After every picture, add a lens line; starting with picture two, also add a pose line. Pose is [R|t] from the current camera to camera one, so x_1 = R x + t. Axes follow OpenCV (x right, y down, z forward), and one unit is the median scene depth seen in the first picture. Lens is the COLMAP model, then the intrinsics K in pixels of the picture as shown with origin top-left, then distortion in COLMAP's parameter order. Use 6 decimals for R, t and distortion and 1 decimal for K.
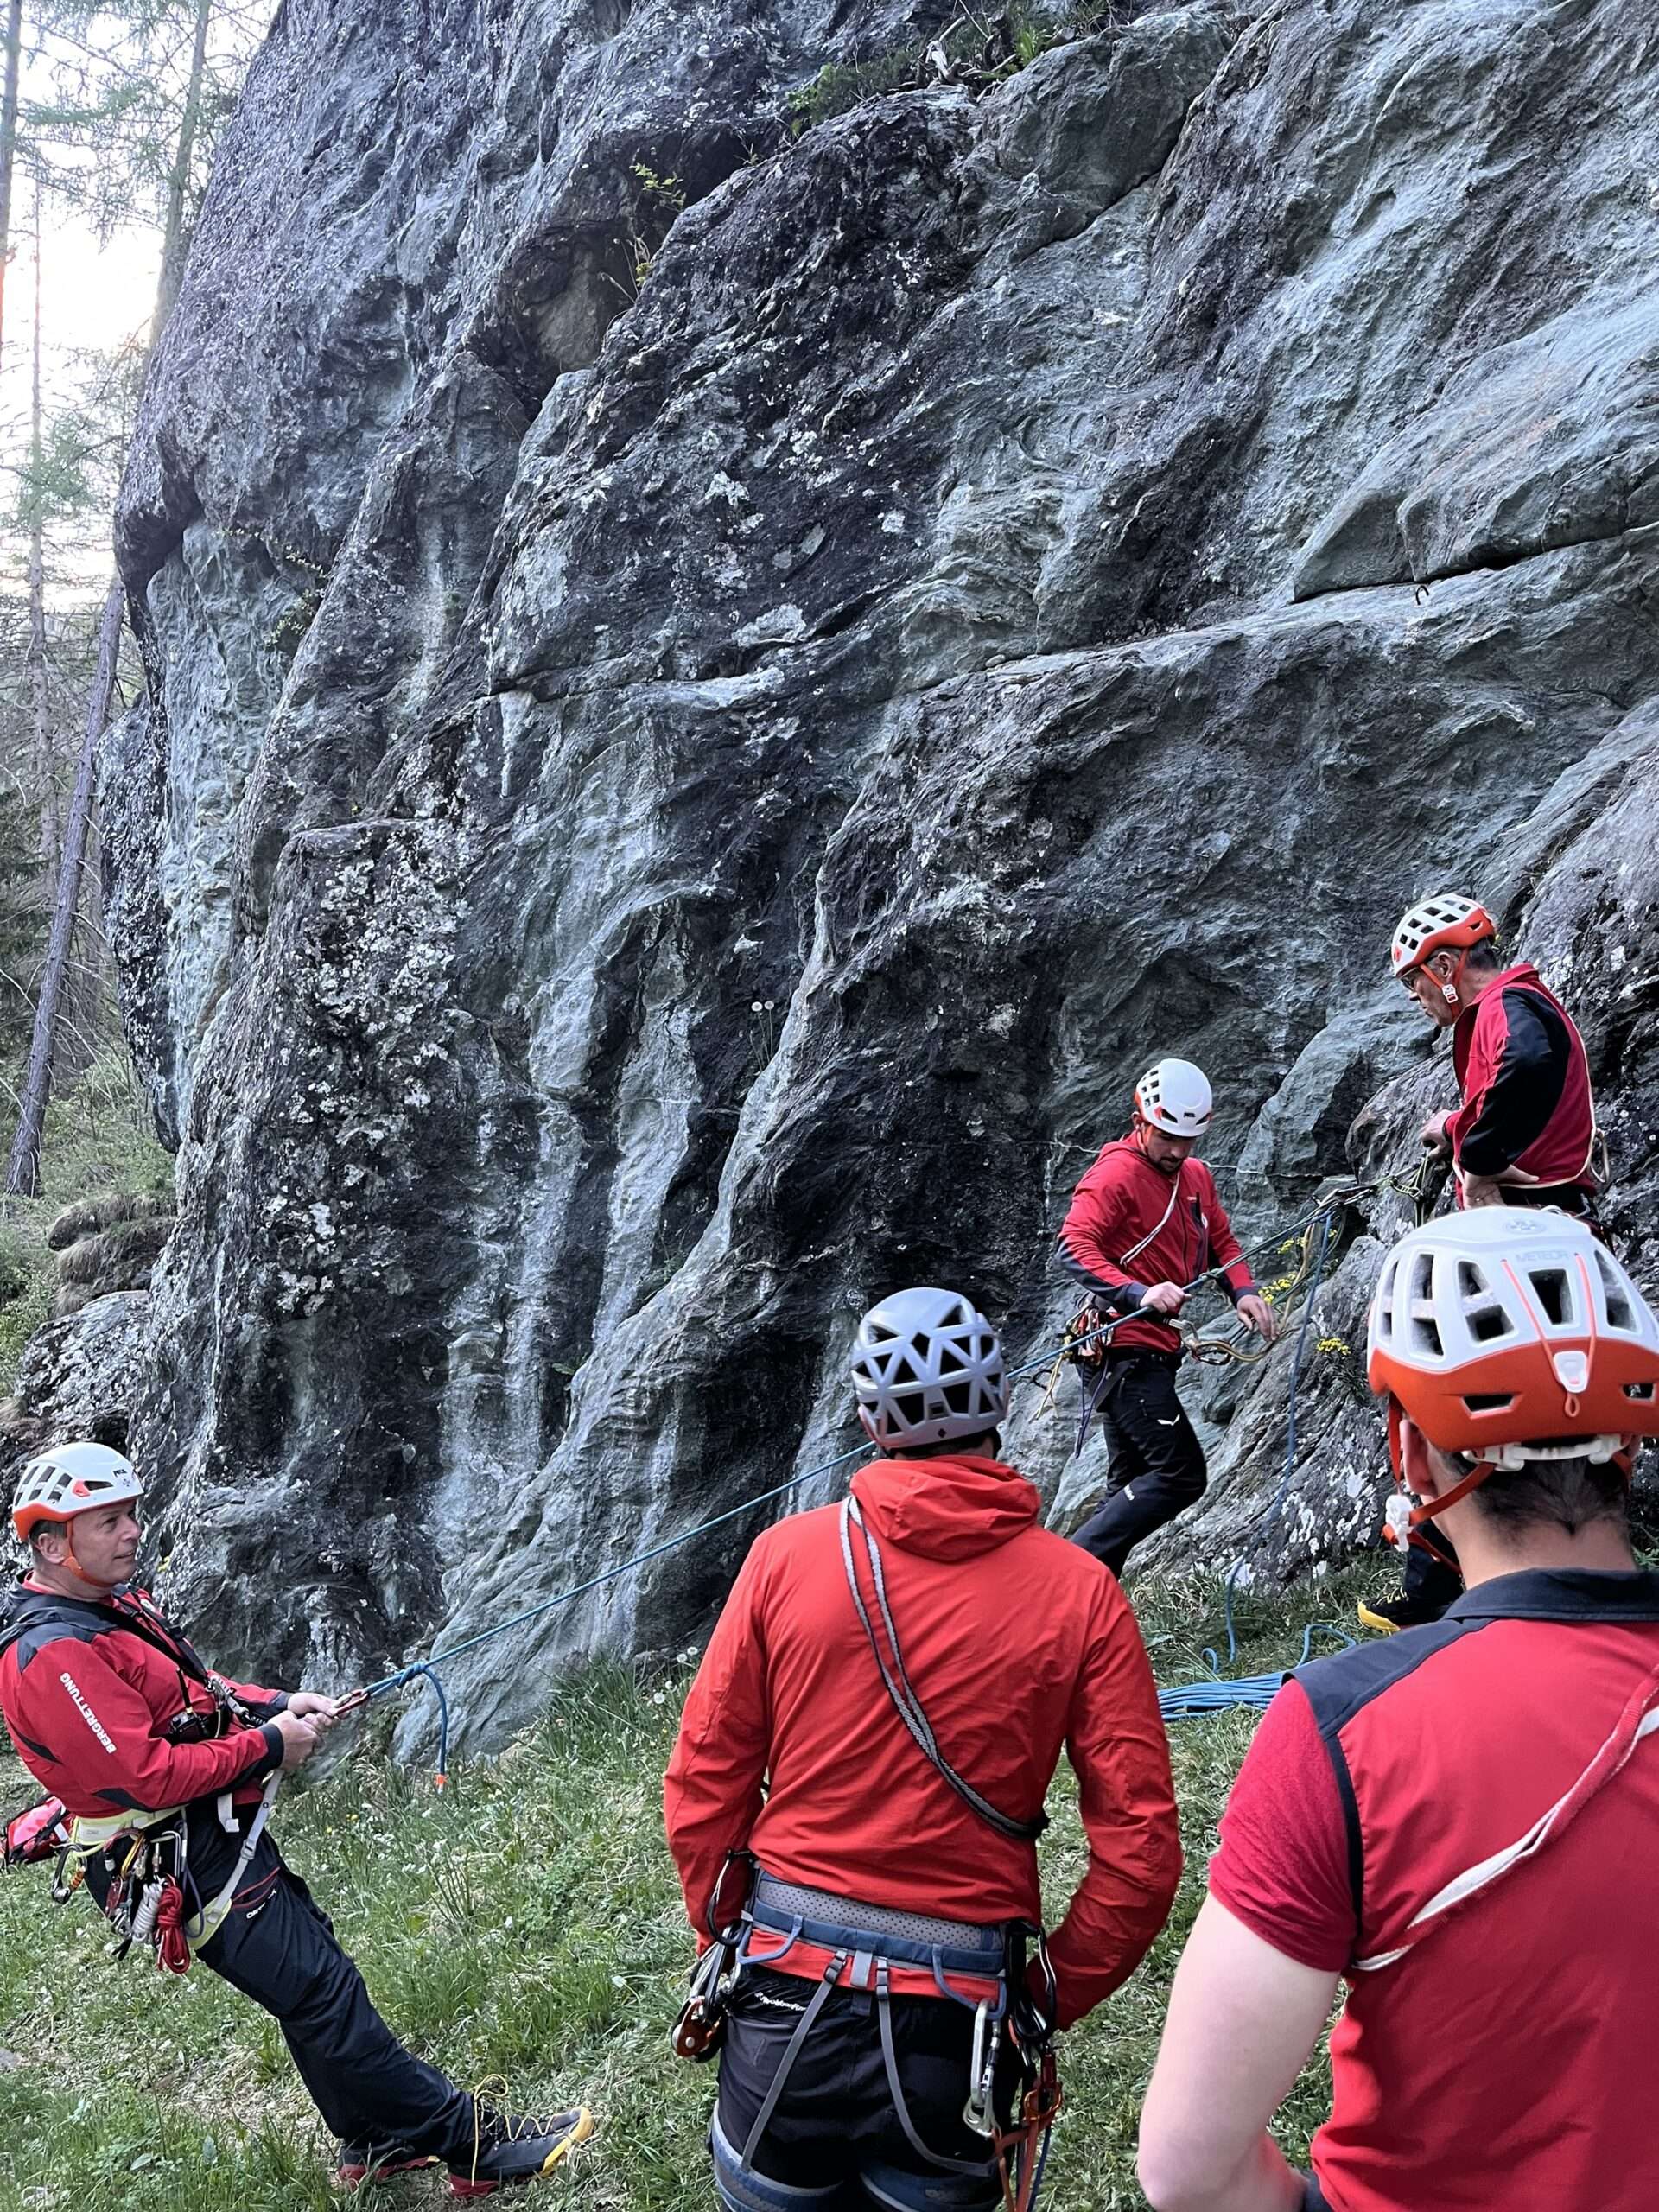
lens RADIAL K [[1677.1, 0, 819.1], [0, 1677.1, 1117.1], [0, 0, 1]] dist [0.051927, -0.071290]
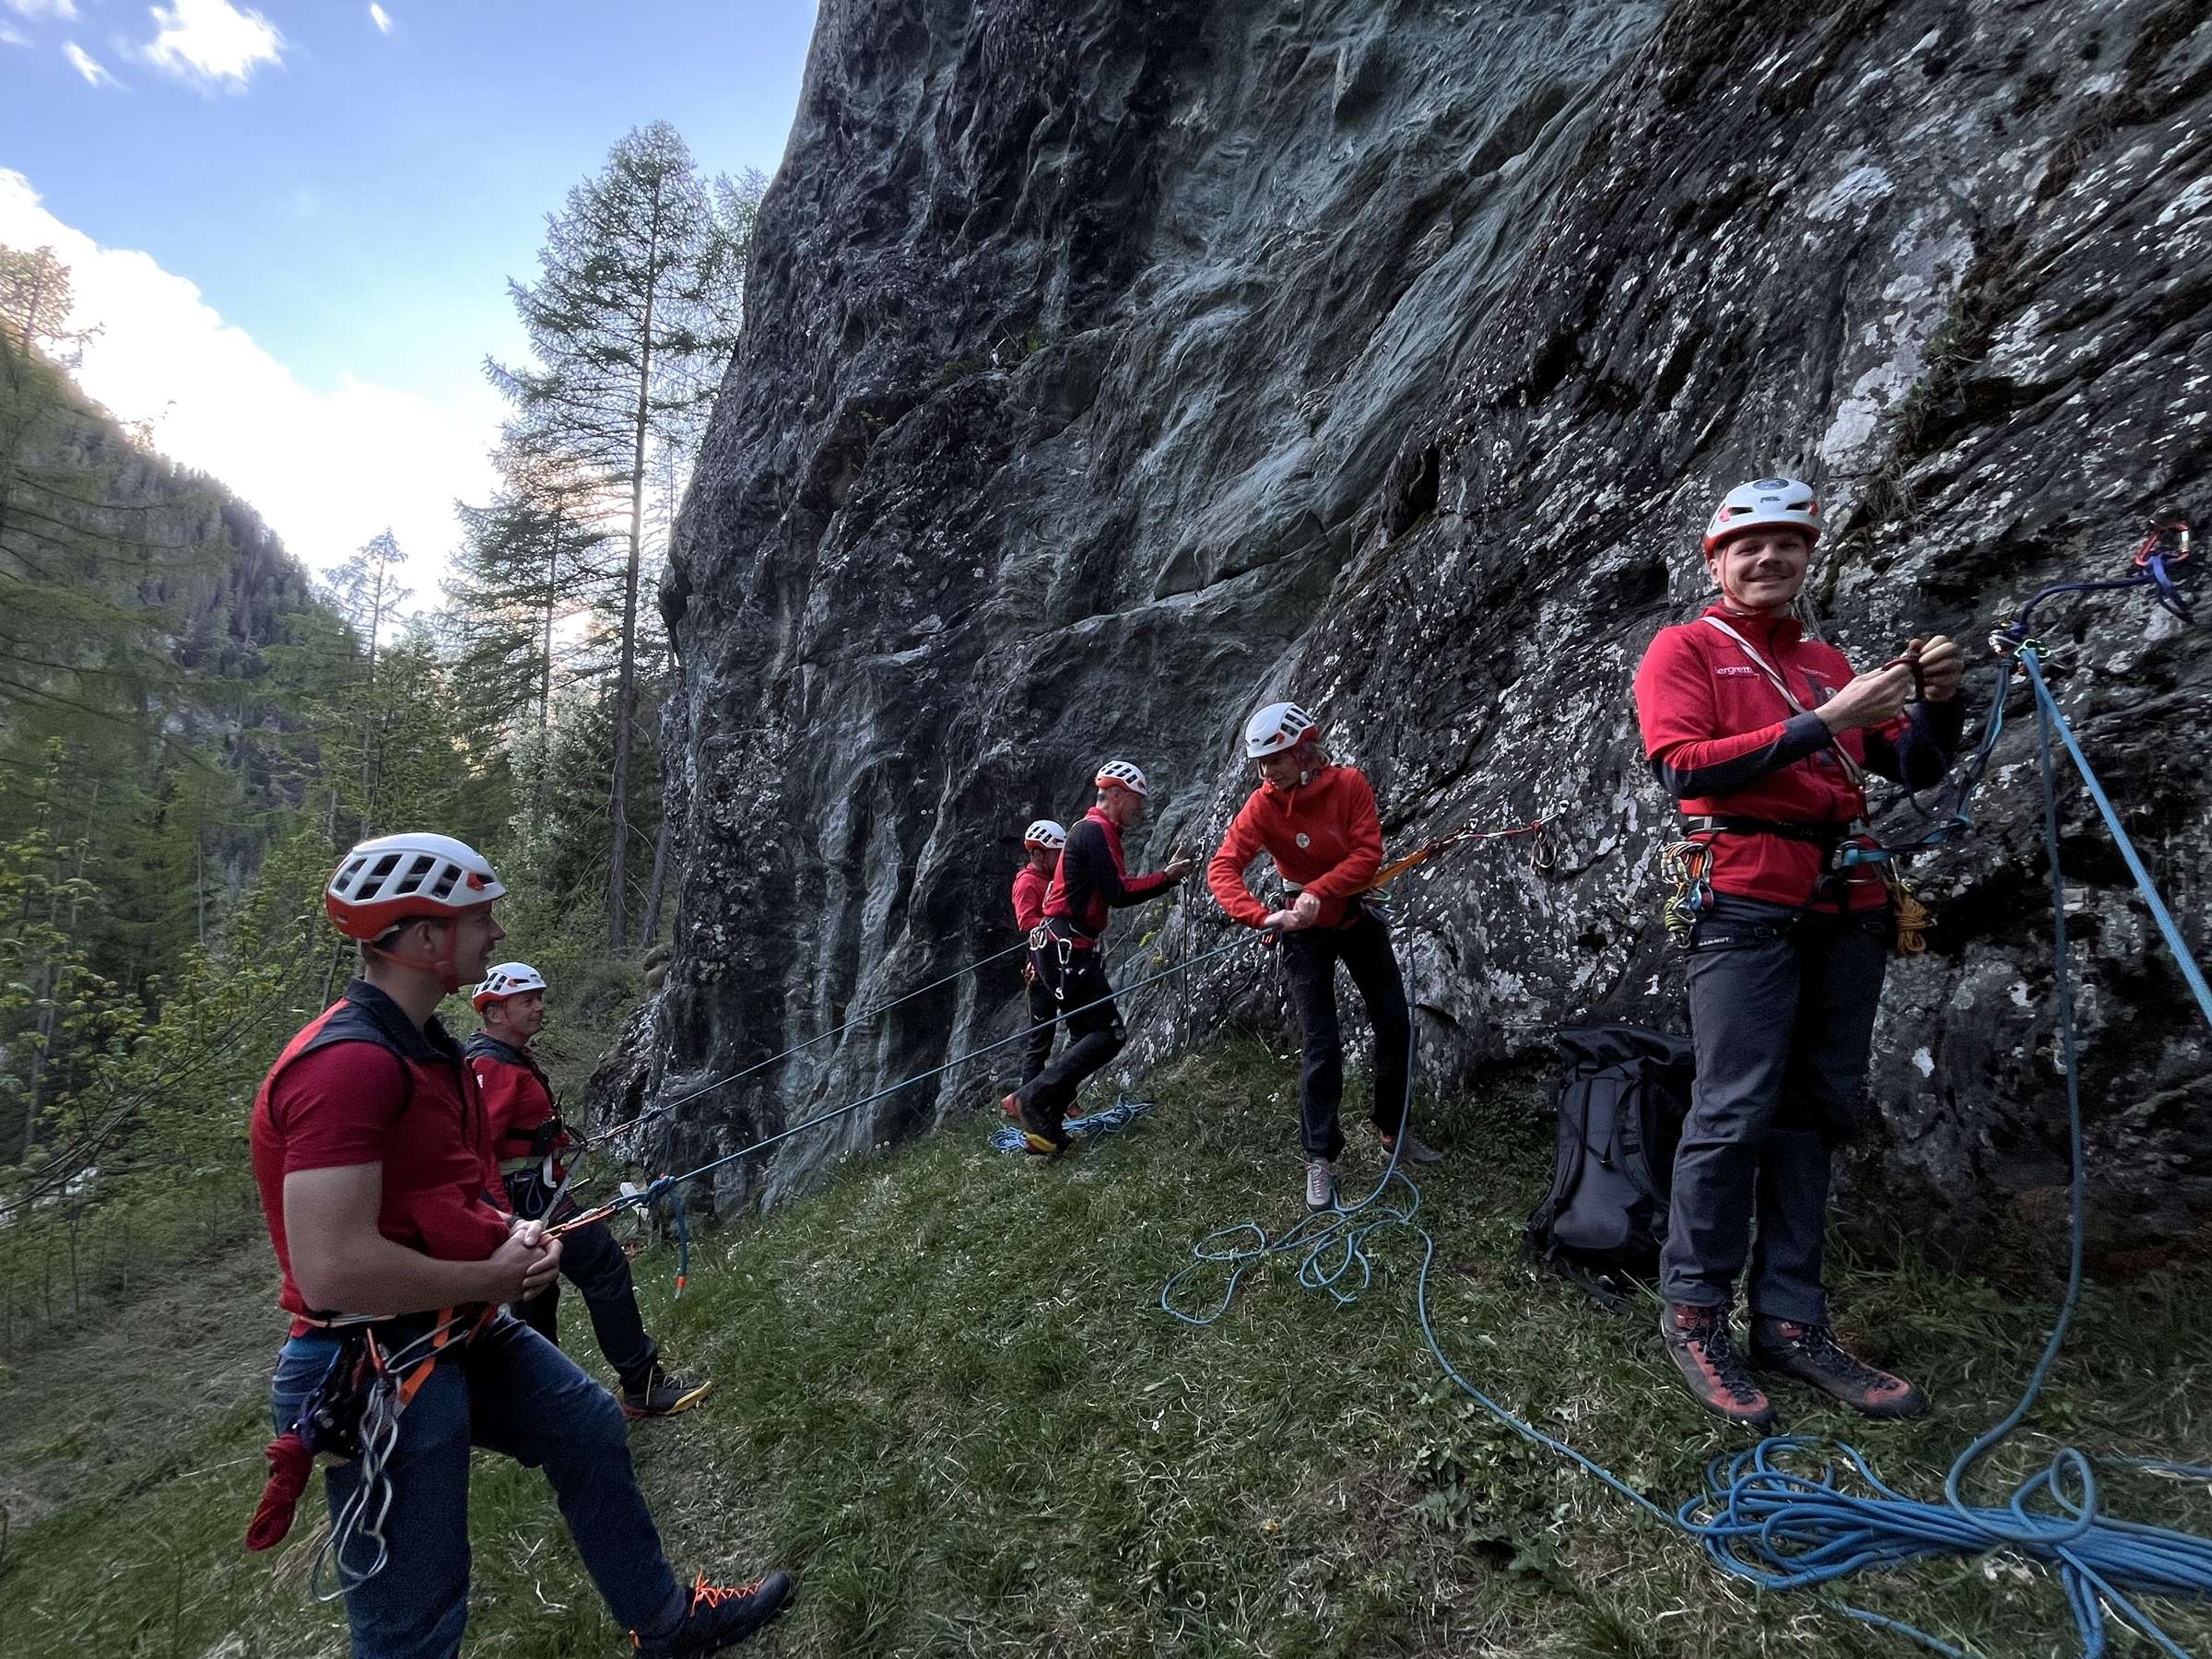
lens RADIAL K [[892.4, 0, 1097.6], [0, 892.4, 824.4], [0, 0, 1]] dist [-0.003258, -0.000405]
pose [[0.999310, -0.037135, -0.000650, 0.168085], [0.036948, 0.995748, -0.084387, 0.044440], [0.003781, 0.084304, 0.996433, -0.045013]]
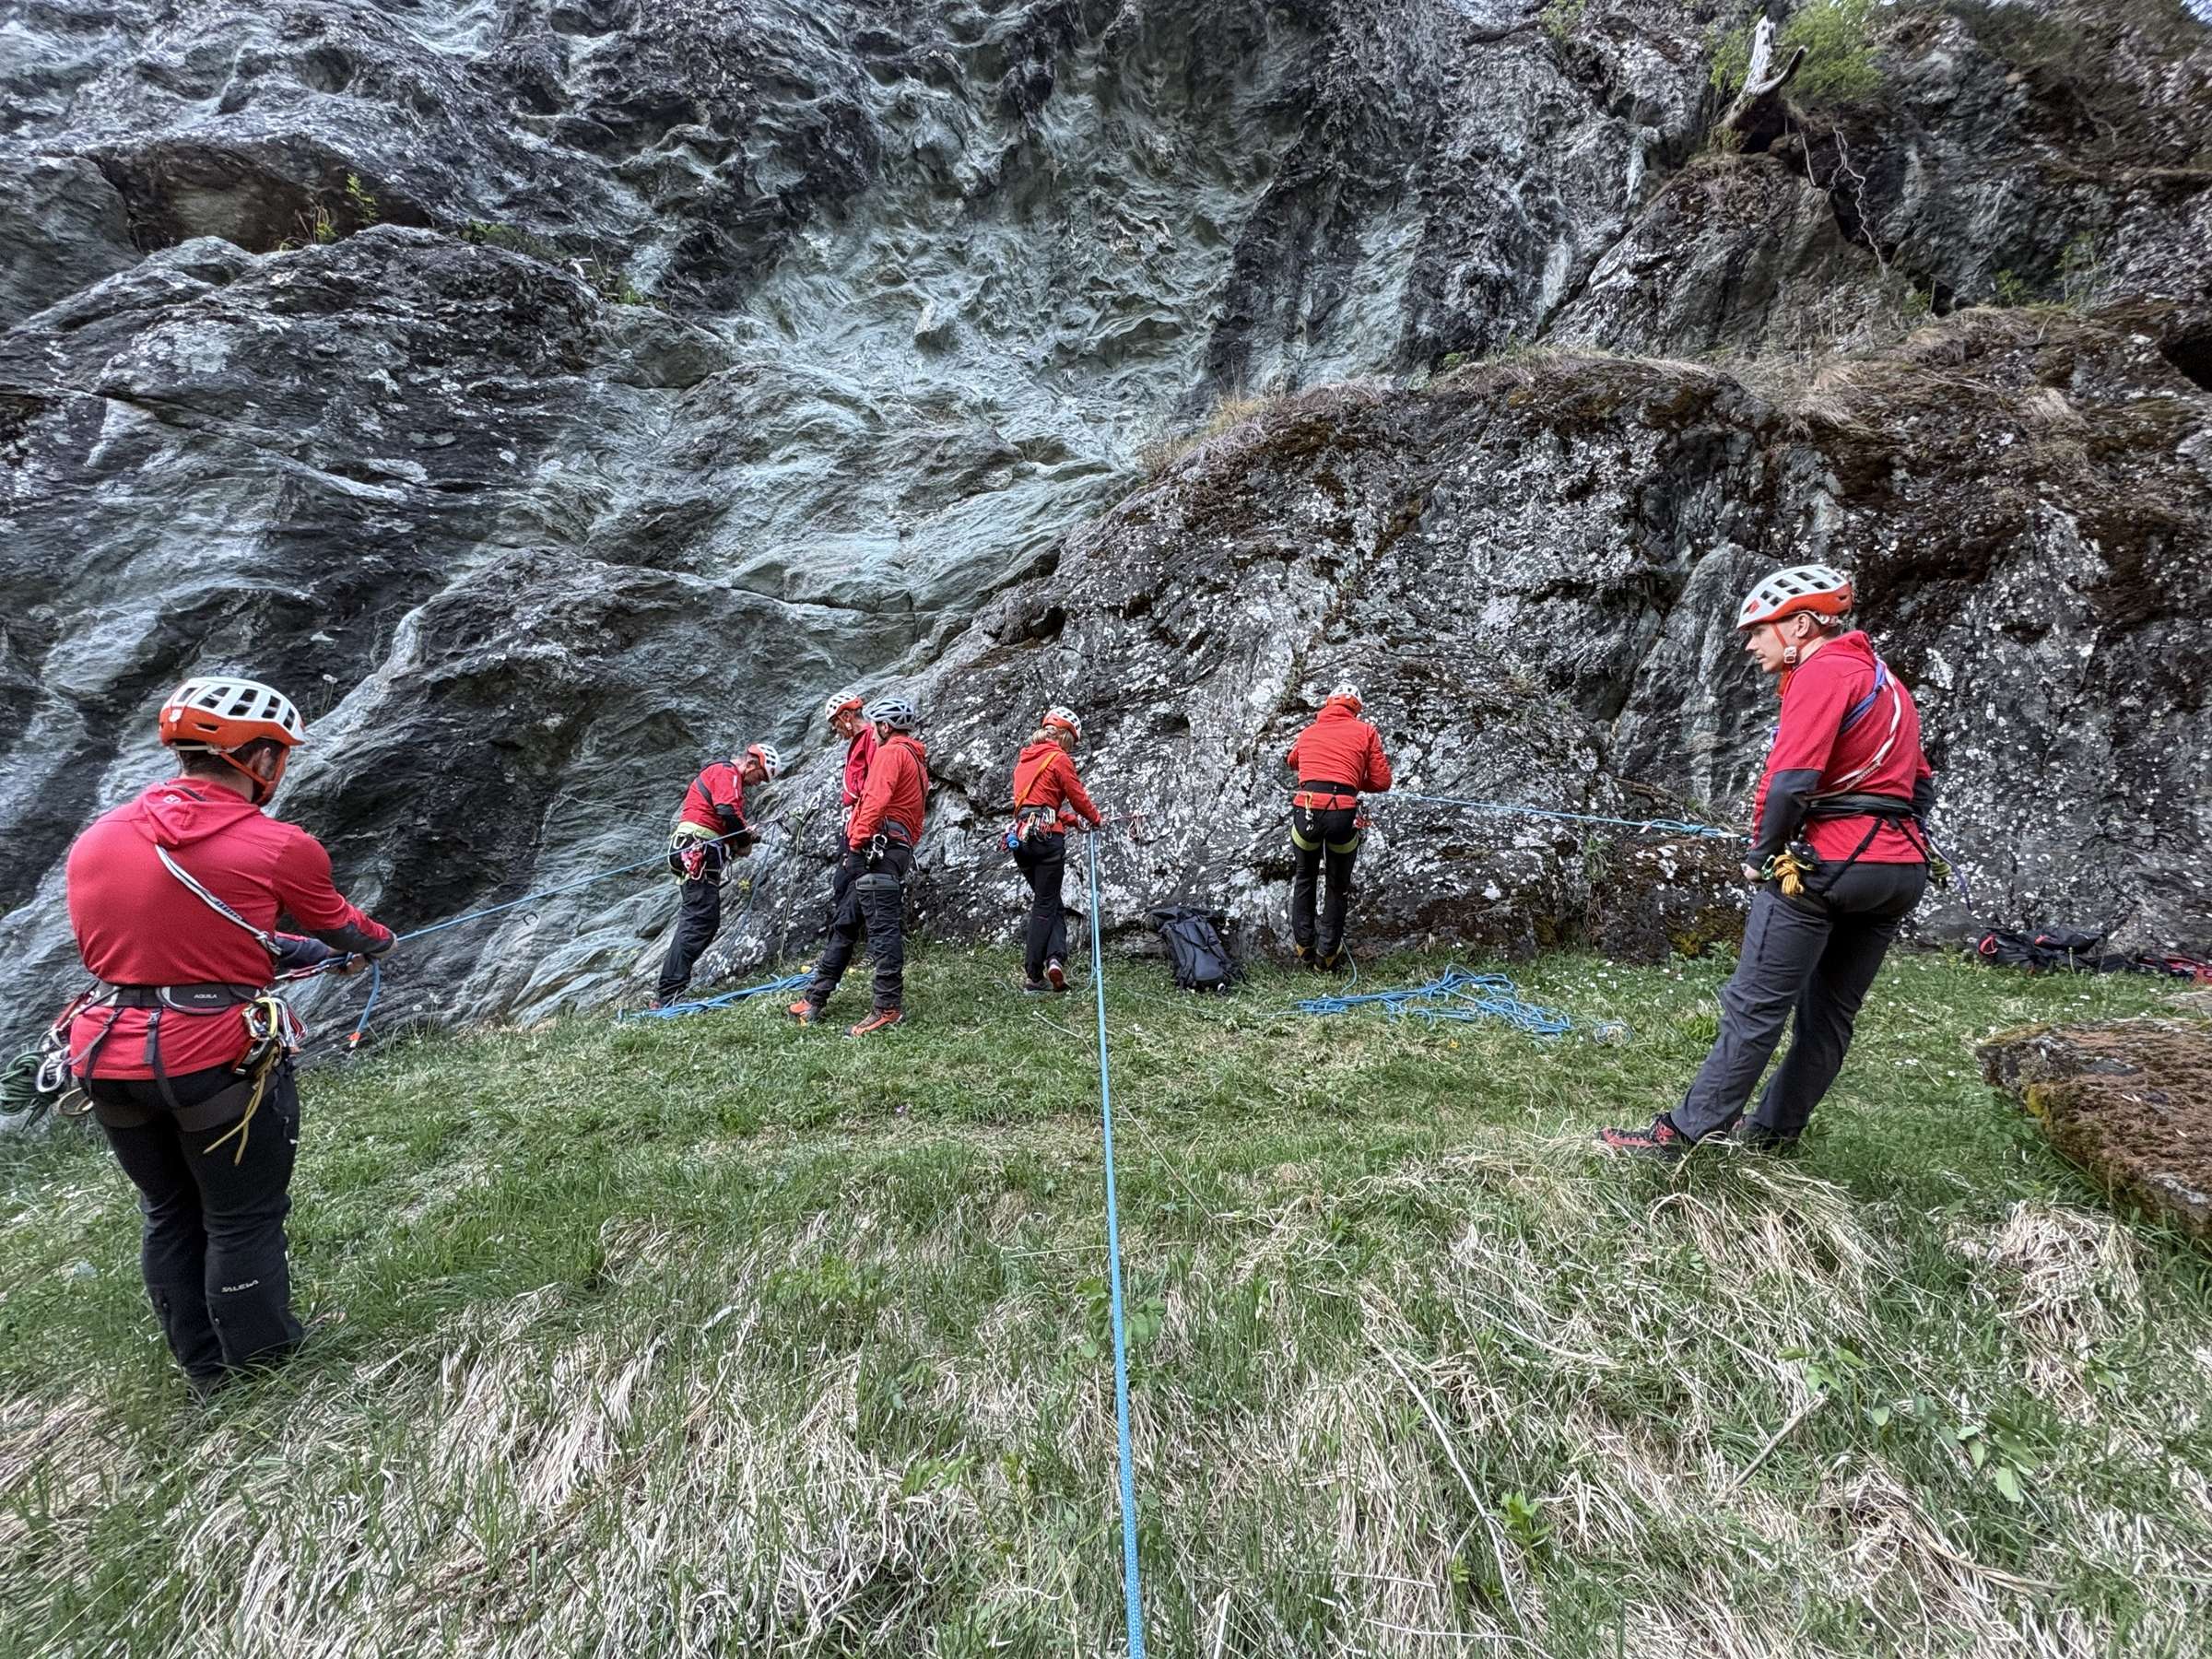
lens RADIAL K [[885.0, 0, 1110.5], [0, 885.0, 827.3], [0, 0, 1]] dist [0.001027, -0.000890]
pose [[0.489682, 0.223272, 0.842829, -0.341235], [-0.049803, 0.972241, -0.228619, 0.219095], [-0.870477, 0.069975, 0.487209, -0.015674]]
